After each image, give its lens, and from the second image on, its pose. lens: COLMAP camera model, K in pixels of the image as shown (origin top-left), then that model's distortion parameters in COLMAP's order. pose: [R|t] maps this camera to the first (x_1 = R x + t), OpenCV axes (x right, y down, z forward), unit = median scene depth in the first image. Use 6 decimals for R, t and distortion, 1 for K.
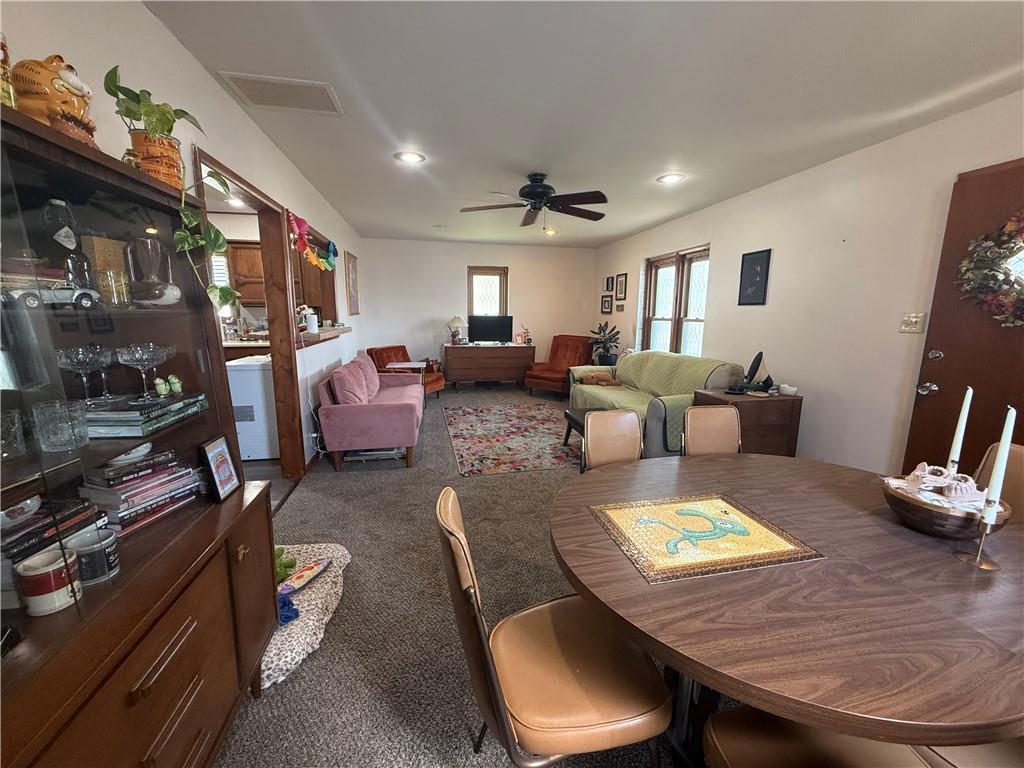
lens RADIAL K [[410.1, 0, 512.3], [0, 410.1, 383.1], [0, 0, 1]] dist [0.000971, -0.000013]
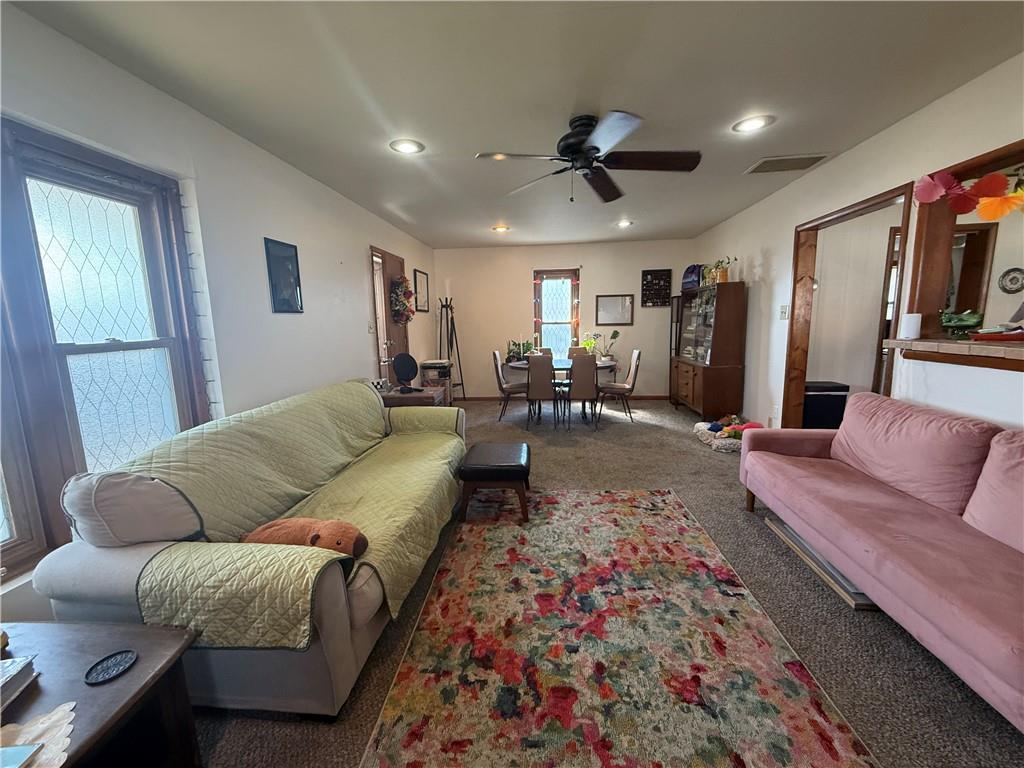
lens RADIAL K [[410.1, 0, 512.4], [0, 410.1, 381.0], [0, 0, 1]] dist [0.000971, -0.000013]
pose [[-0.957286, -0.023924, 0.288152, -0.034697], [0.069280, 0.948563, 0.308914, -0.277101], [-0.280721, 0.315682, -0.906389, 1.614609]]
